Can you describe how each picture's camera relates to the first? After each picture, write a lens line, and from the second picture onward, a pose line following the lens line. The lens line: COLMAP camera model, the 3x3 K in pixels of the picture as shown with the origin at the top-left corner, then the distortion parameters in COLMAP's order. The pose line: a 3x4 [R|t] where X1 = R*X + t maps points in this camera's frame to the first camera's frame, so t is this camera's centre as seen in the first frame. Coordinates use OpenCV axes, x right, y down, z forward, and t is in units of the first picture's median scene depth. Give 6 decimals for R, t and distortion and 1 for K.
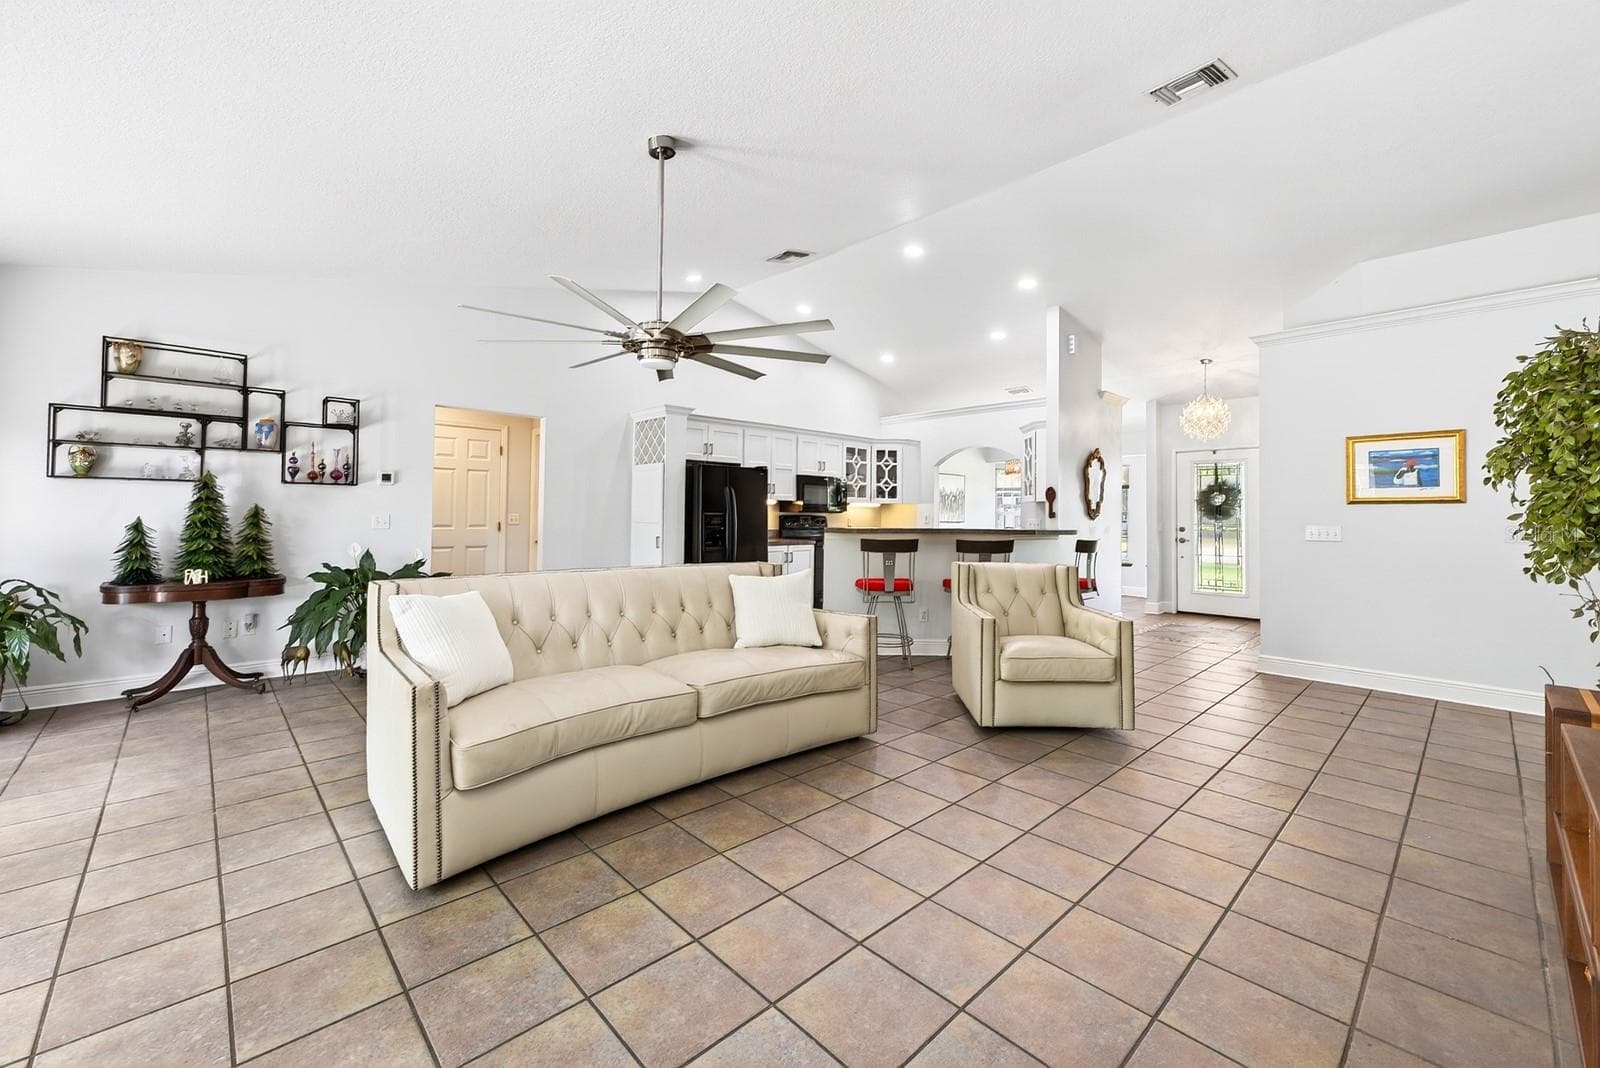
lens RADIAL K [[641.0, 0, 777.9], [0, 641.0, 503.7], [0, 0, 1]] dist [-0.003913, 0.003518]
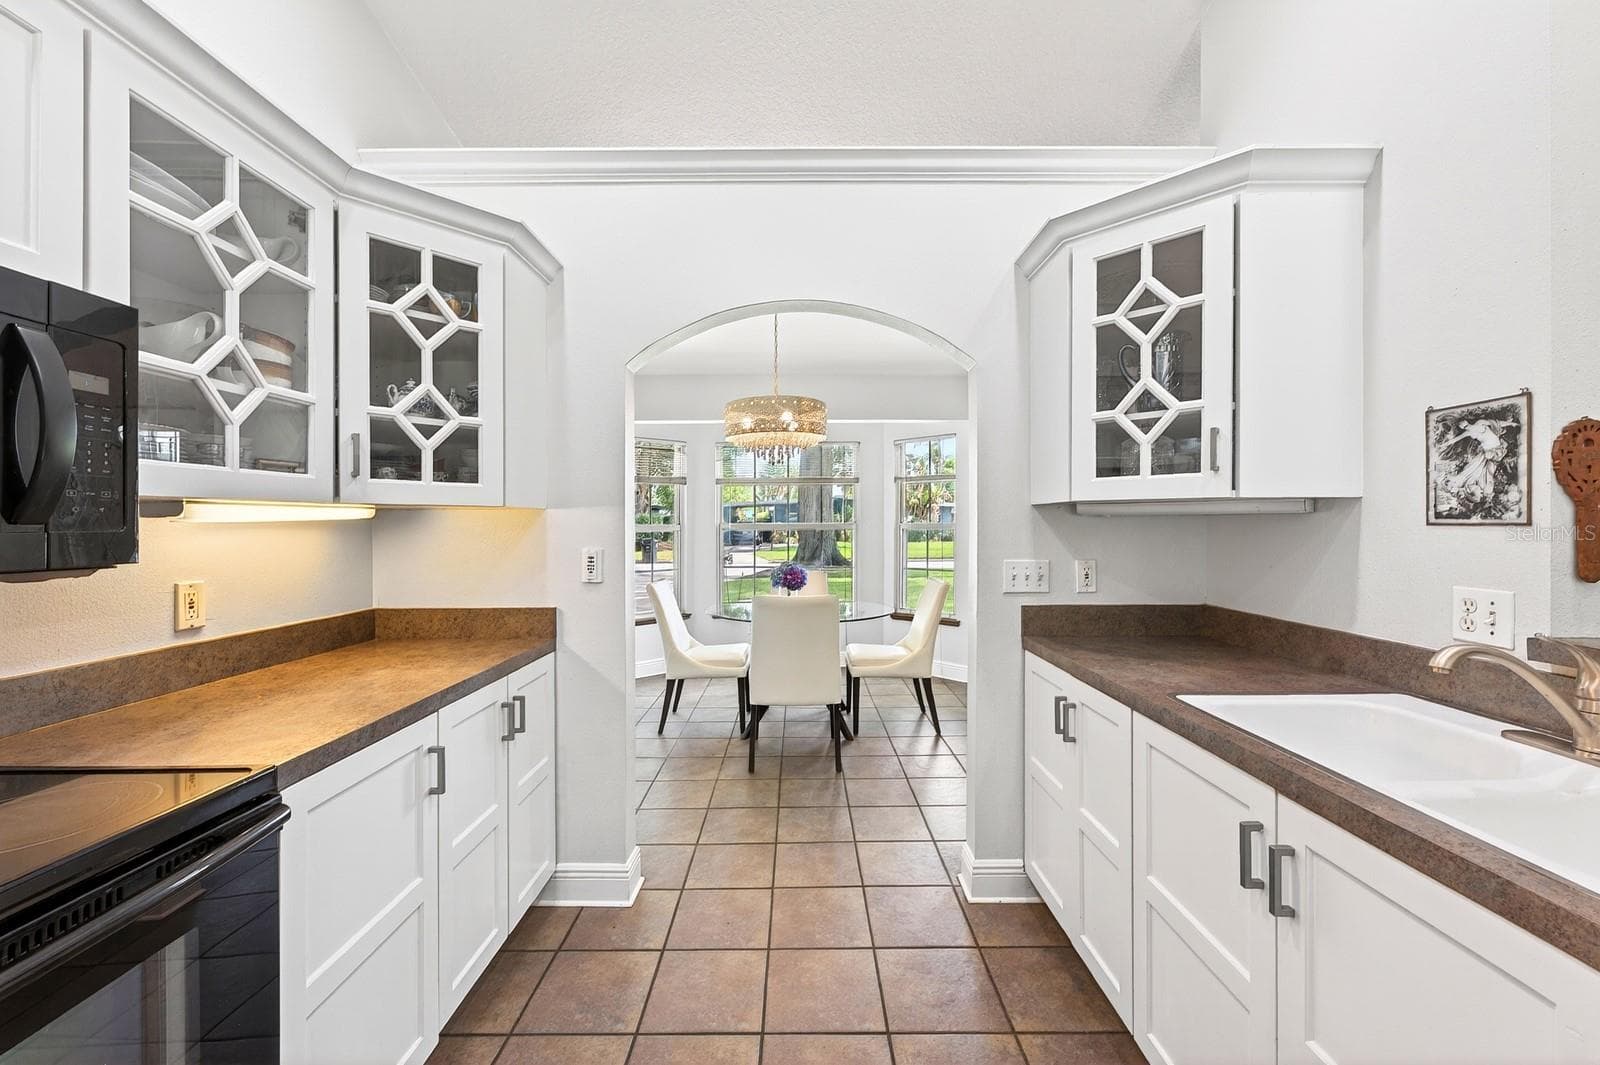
lens RADIAL K [[641.0, 0, 796.4], [0, 641.0, 525.8], [0, 0, 1]] dist [-0.003913, 0.003518]
pose [[0.679472, -0.012949, 0.733587, 0.102767], [-0.002989, 0.999787, 0.020416, 0.001397], [-0.733695, -0.016065, 0.679289, 0.809754]]
